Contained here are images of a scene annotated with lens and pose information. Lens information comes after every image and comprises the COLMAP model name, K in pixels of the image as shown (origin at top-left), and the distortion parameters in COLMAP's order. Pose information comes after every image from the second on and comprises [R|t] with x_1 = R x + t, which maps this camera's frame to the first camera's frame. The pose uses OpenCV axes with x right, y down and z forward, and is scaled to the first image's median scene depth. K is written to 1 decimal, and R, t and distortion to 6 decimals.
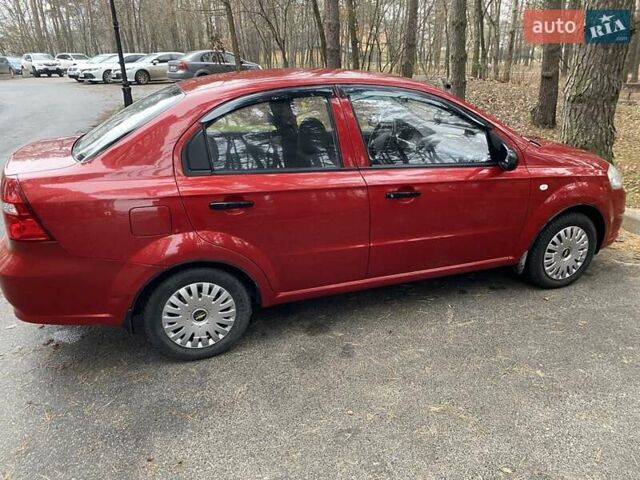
lens RADIAL K [[484.5, 0, 319.1], [0, 484.5, 240.2], [0, 0, 1]] dist [0.006949, 0.000121]
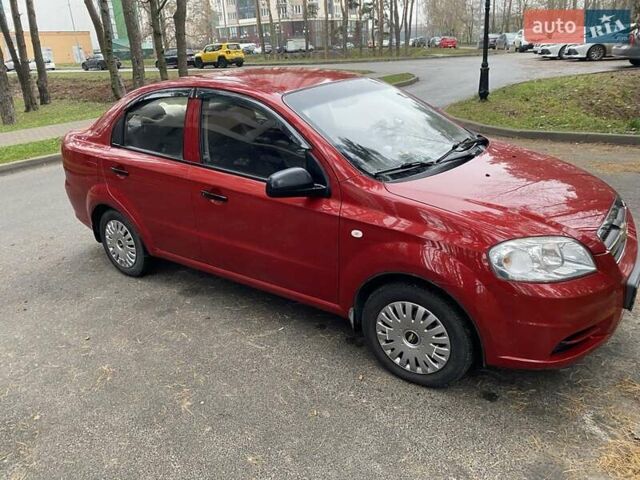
lens RADIAL K [[484.5, 0, 318.3], [0, 484.5, 235.5], [0, 0, 1]] dist [0.006949, 0.000121]
pose [[0.570527, 0.282722, -0.771082, 0.205329], [-0.249195, 0.954210, 0.165486, -0.043956], [0.782561, 0.097735, 0.614855, 0.096483]]
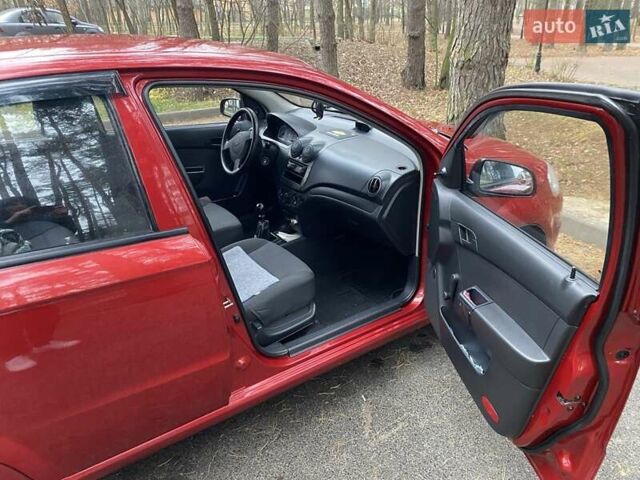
lens RADIAL K [[484.5, 0, 320.8], [0, 484.5, 240.4], [0, 0, 1]] dist [0.006949, 0.000121]
pose [[0.966470, -0.111253, 0.231426, 0.017015], [0.094532, 0.992126, 0.082163, -0.029347], [-0.238744, -0.057531, 0.969377, 0.078861]]
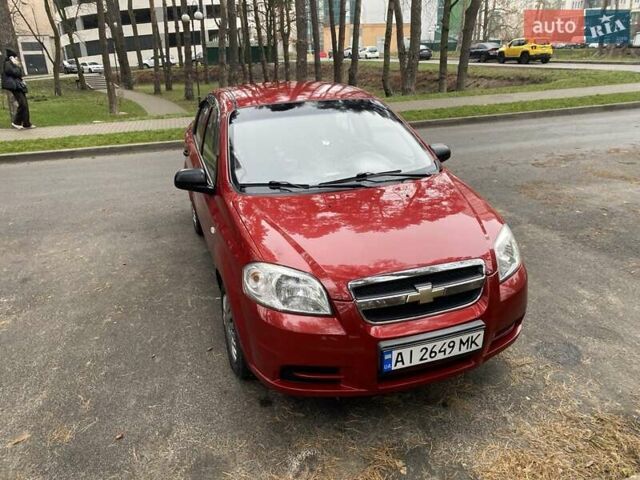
lens RADIAL K [[484.5, 0, 318.3], [0, 484.5, 243.4], [0, 0, 1]] dist [0.006949, 0.000121]
pose [[-0.015080, 0.379917, -0.924898, 0.265575], [-0.328234, 0.871861, 0.363483, -0.097616], [0.944476, 0.309065, 0.111554, 0.220394]]
